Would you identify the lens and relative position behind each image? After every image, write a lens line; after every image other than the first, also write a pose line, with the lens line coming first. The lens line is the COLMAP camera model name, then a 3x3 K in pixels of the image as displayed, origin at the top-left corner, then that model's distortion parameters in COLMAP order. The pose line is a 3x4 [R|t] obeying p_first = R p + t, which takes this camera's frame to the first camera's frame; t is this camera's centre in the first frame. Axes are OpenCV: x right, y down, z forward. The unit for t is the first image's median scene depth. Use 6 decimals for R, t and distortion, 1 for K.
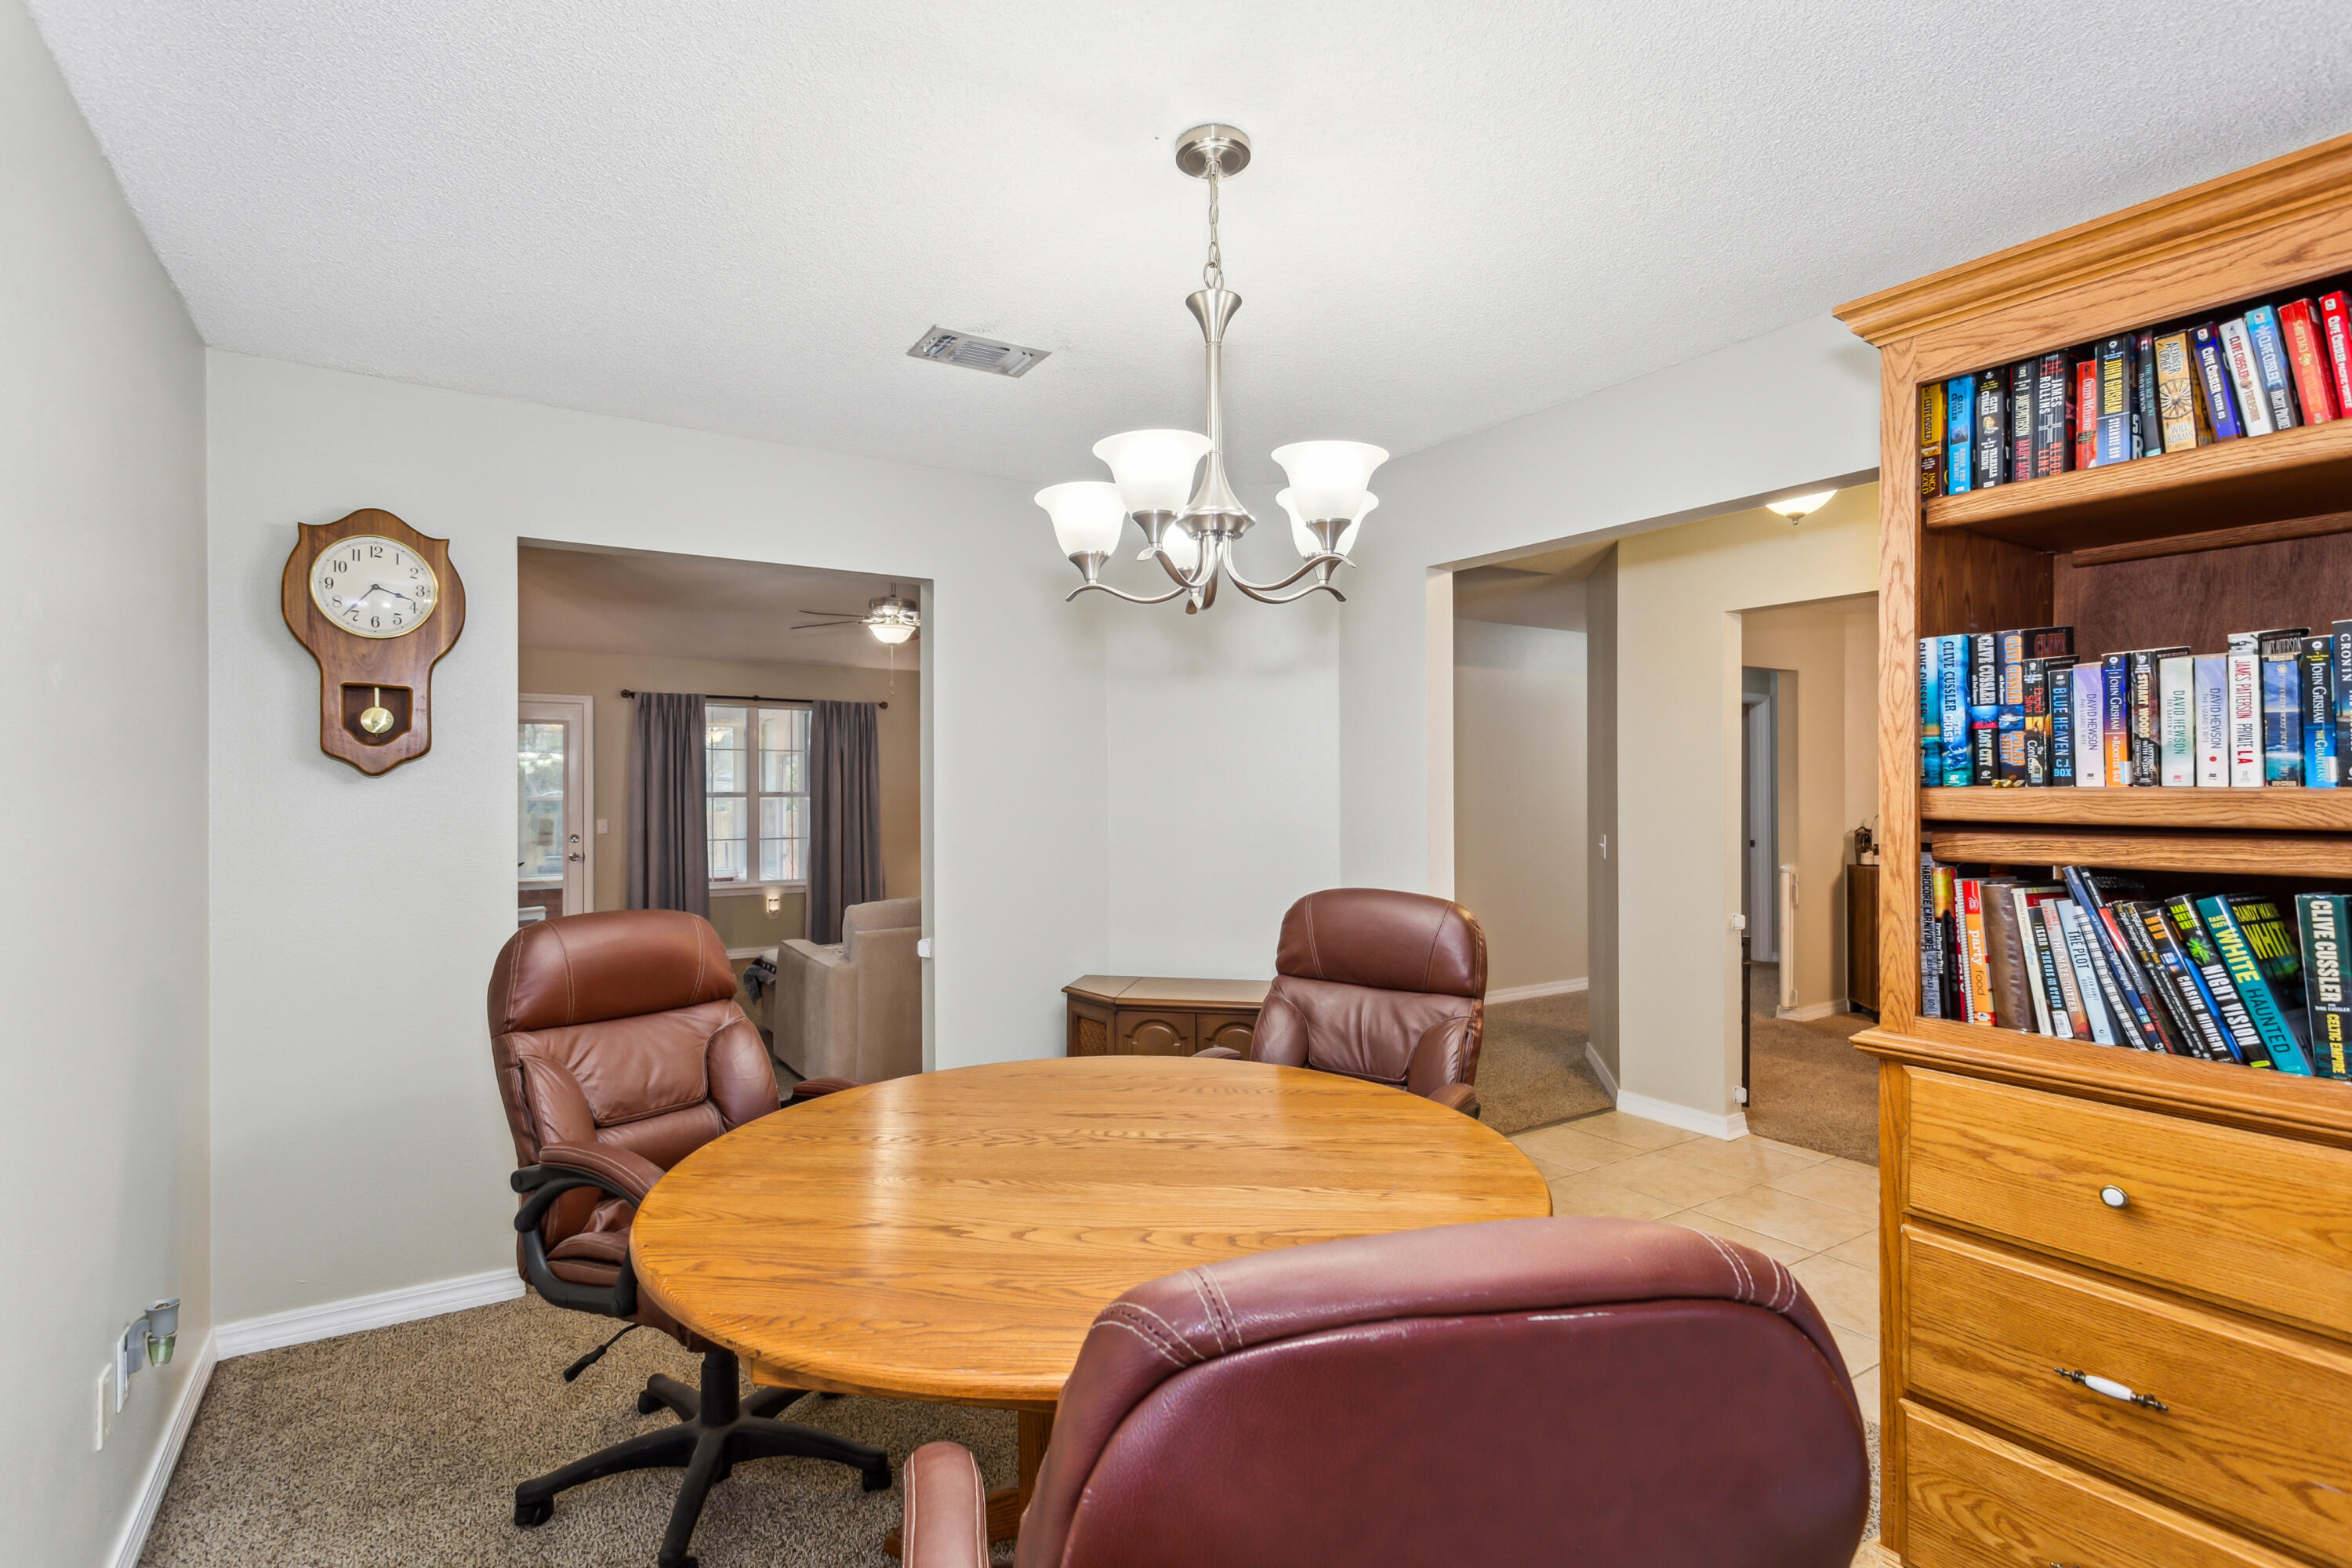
lens RADIAL K [[1139.1, 0, 1179.3], [0, 1139.1, 784.7], [0, 0, 1]] dist [0.003301, 0.000568]
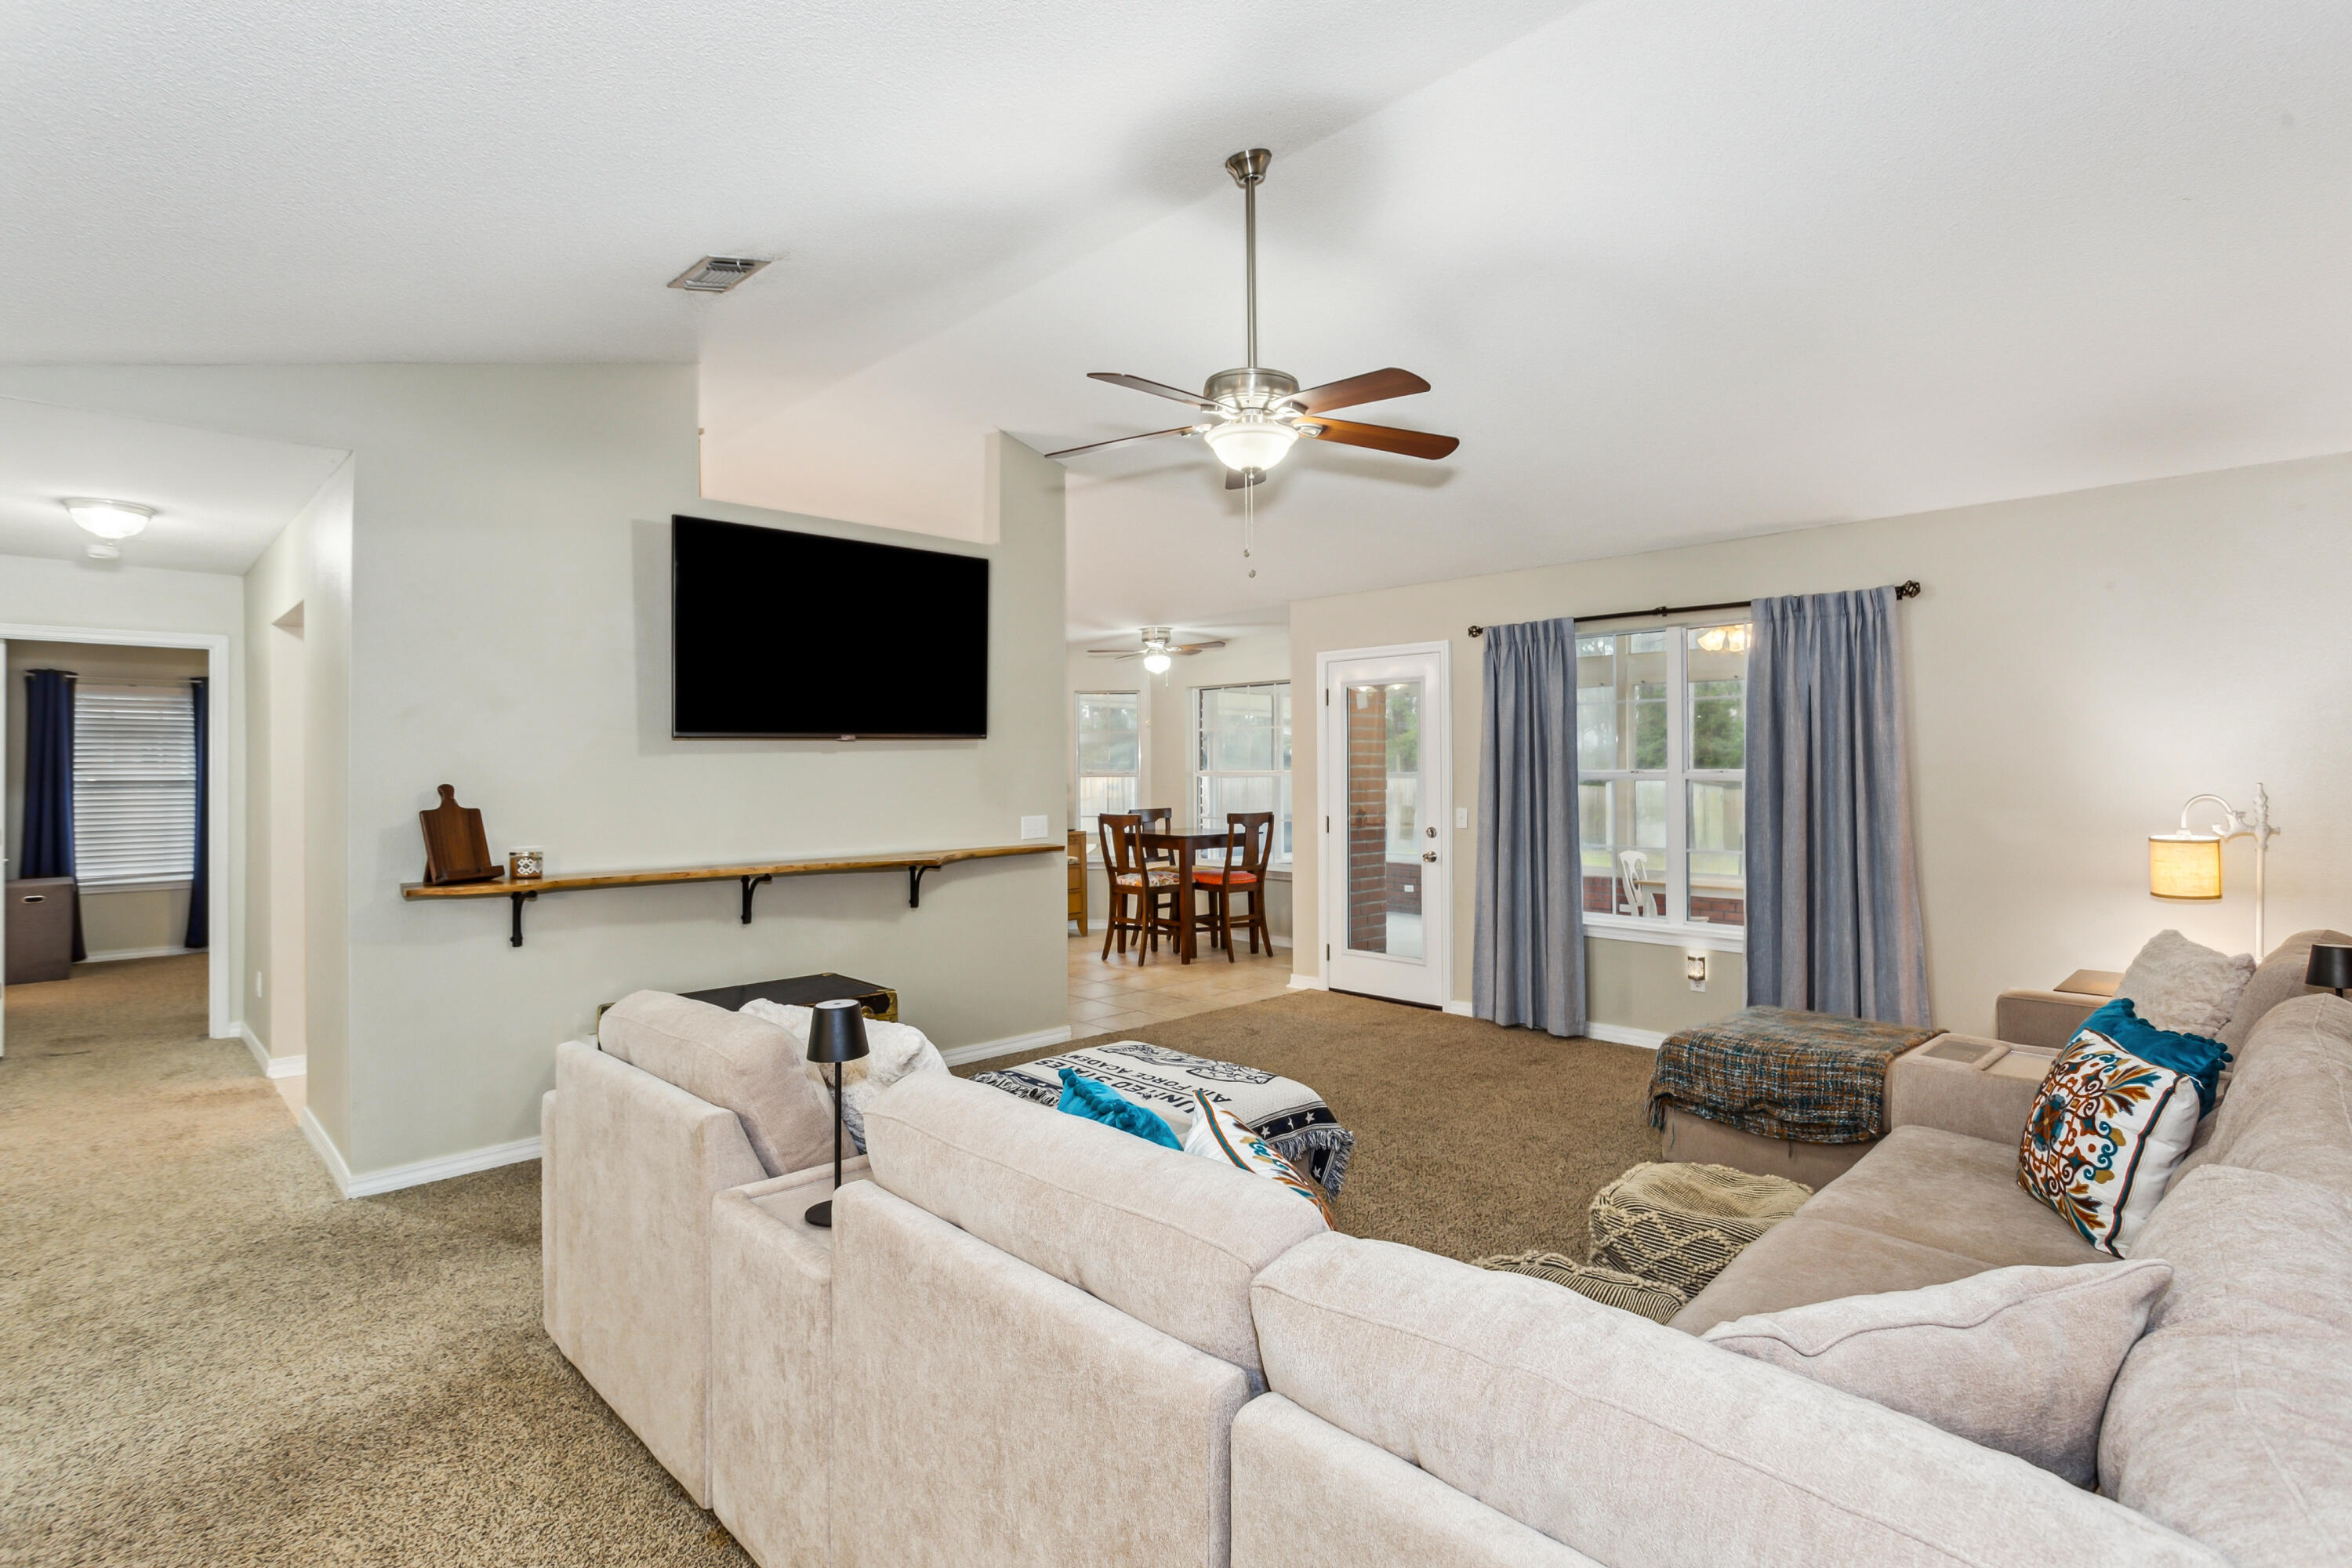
lens RADIAL K [[1139.1, 0, 1162.2], [0, 1139.1, 765.3], [0, 0, 1]] dist [0.003301, 0.000568]
pose [[0.191947, -0.001586, -0.981404, 0.163709], [0.011268, 0.999936, 0.000588, 0.000170], [0.981341, -0.011171, 0.191953, 0.662795]]
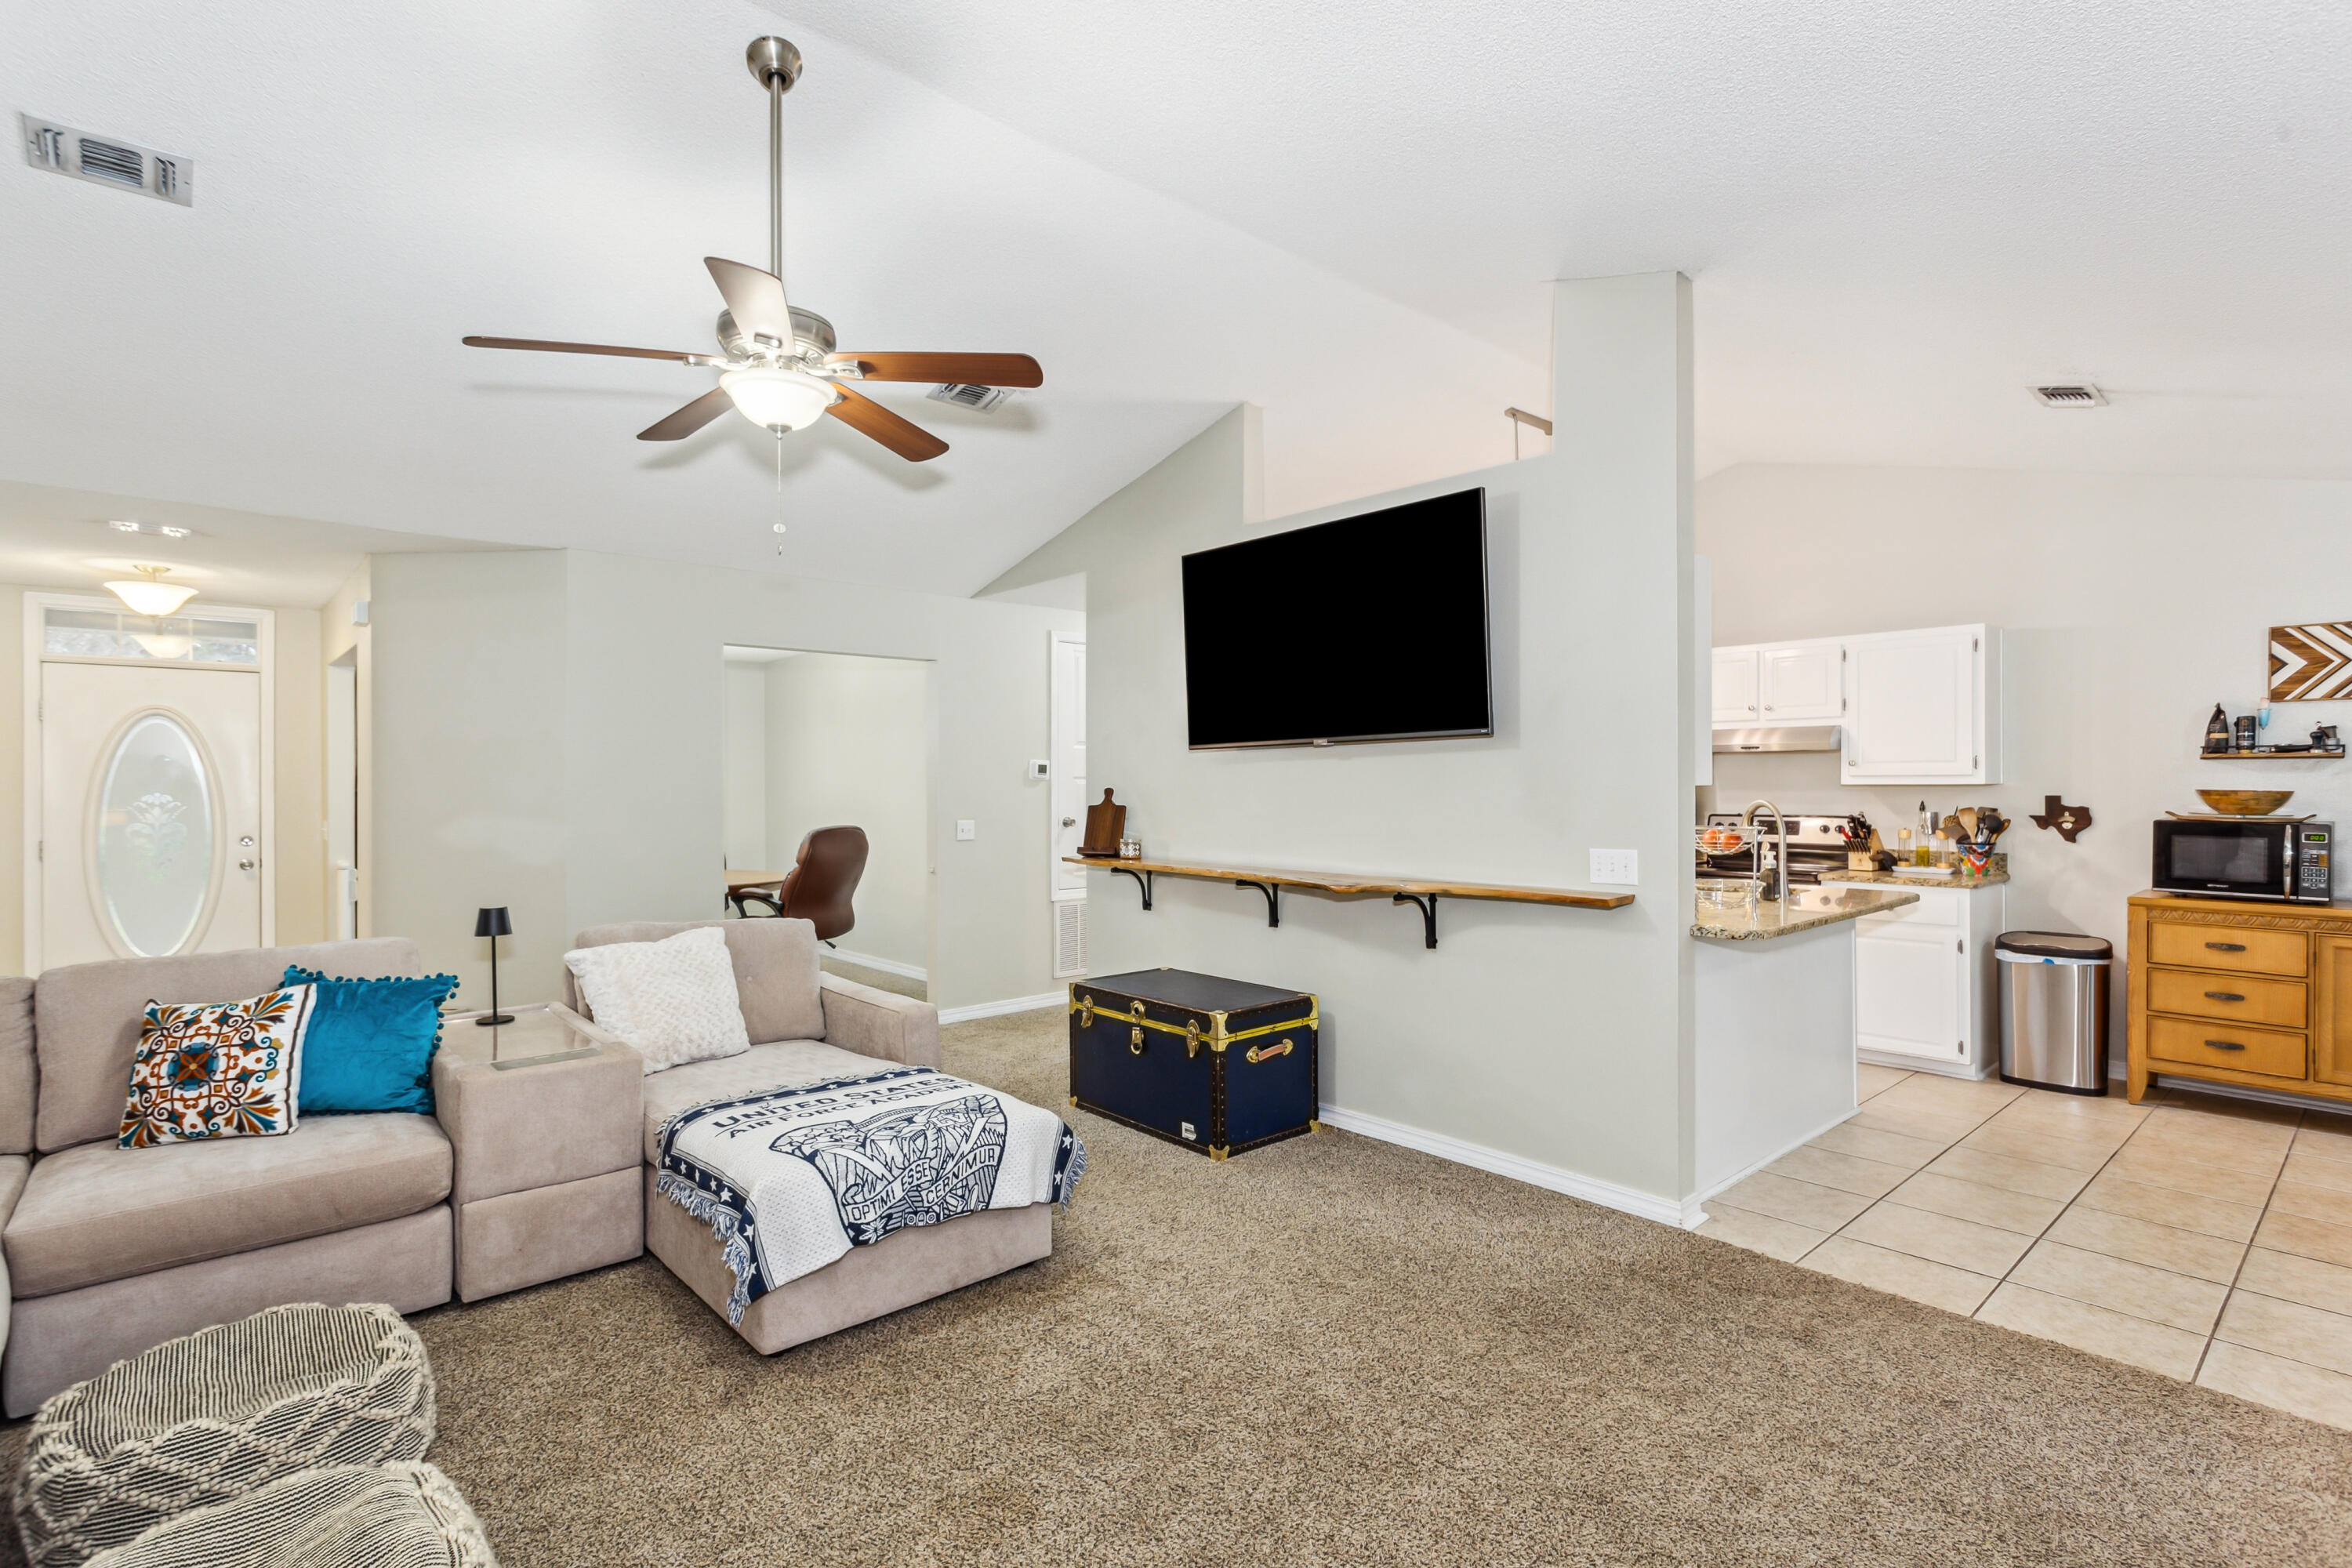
lens RADIAL K [[1139.1, 0, 1180.6], [0, 1139.1, 783.0], [0, 0, 1]] dist [0.003301, 0.000568]
pose [[-0.987862, 0.006049, -0.155217, -0.258349], [0.006696, 0.999971, -0.003648, 0.004757], [0.155191, -0.004643, -0.987874, 1.096377]]
